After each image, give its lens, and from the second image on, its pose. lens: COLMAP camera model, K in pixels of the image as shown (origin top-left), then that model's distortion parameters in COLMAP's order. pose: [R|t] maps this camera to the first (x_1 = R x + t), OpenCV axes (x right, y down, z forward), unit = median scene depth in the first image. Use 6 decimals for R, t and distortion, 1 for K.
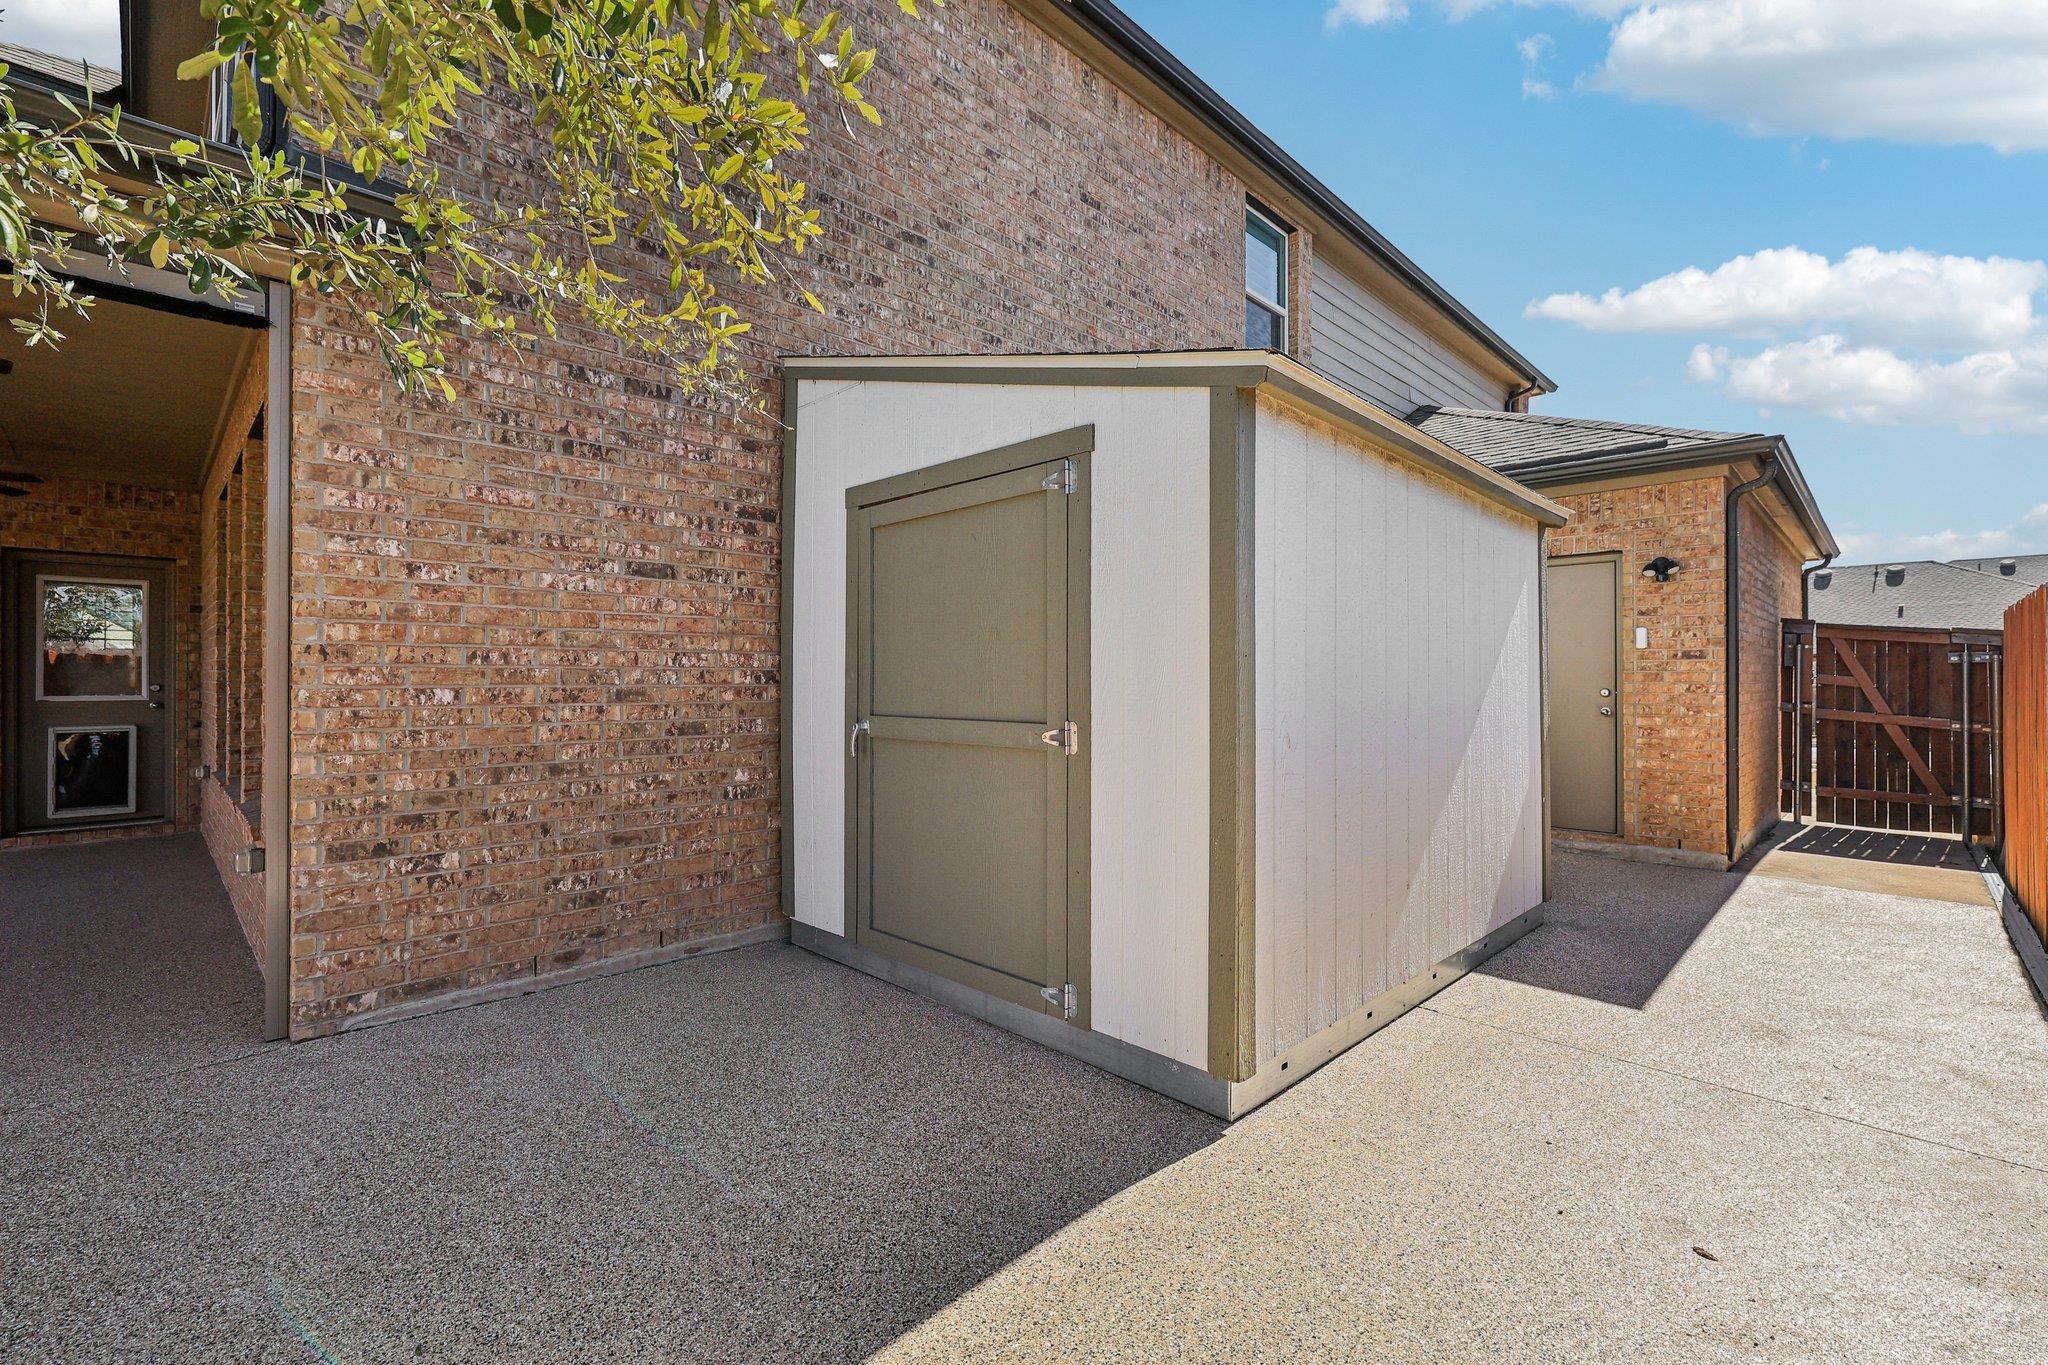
lens RADIAL K [[880.5, 0, 1008.6], [0, 880.5, 677.5], [0, 0, 1]] dist [0.003390, -0.000802]
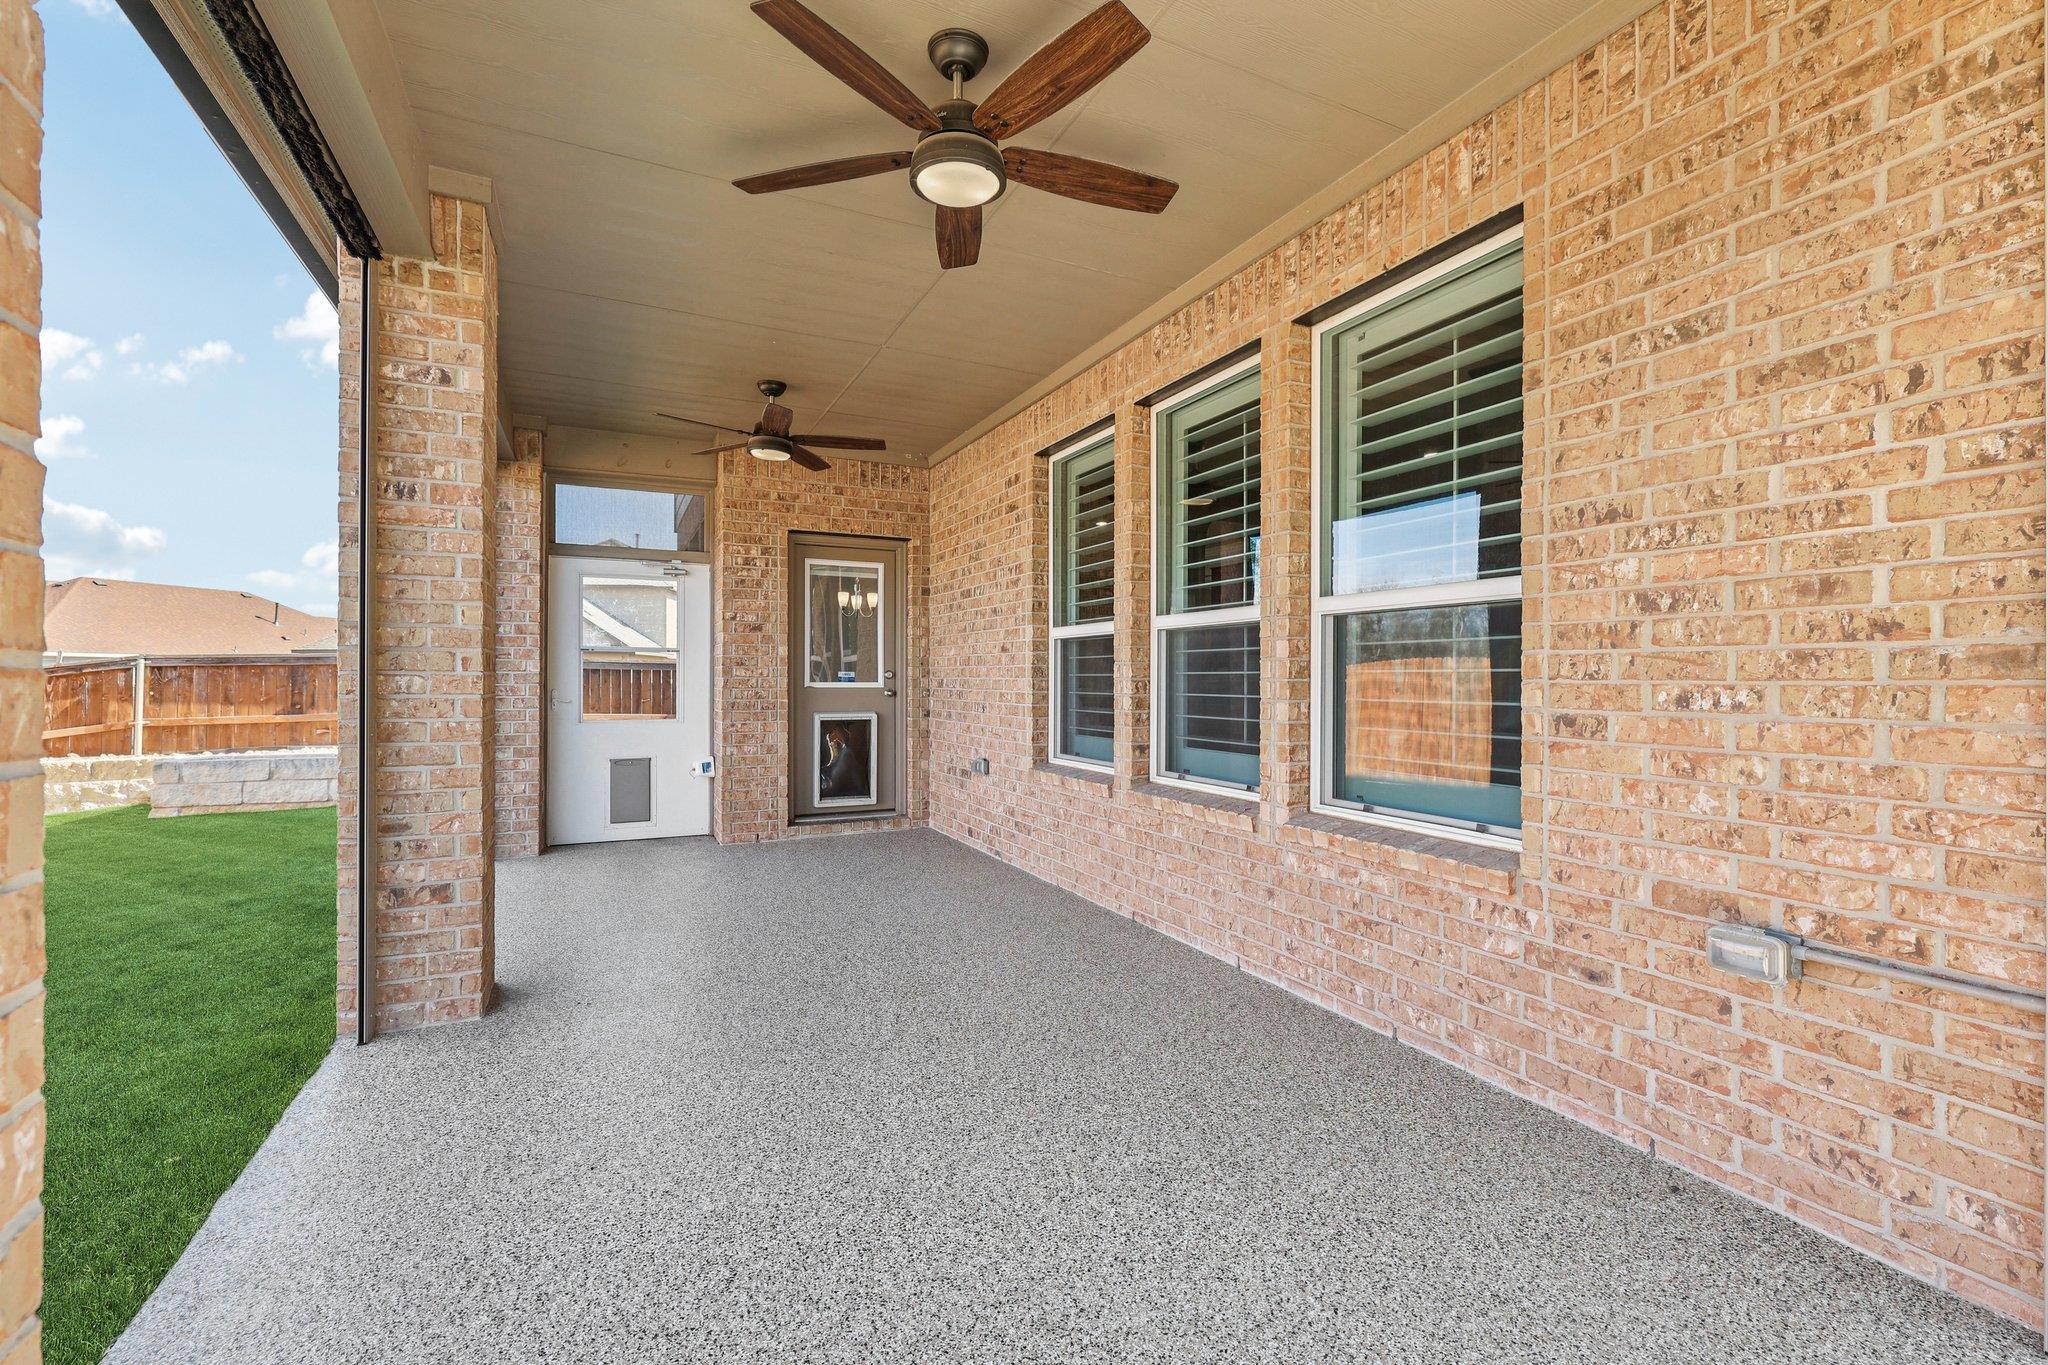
lens RADIAL K [[880.5, 0, 1024.4], [0, 880.5, 680.0], [0, 0, 1]] dist [0.003390, -0.000802]
pose [[0.944257, 0.002781, -0.329198, -0.524481], [-0.001858, 0.999993, 0.003118, 0.014307], [0.329205, -0.002332, 0.944256, 0.147862]]
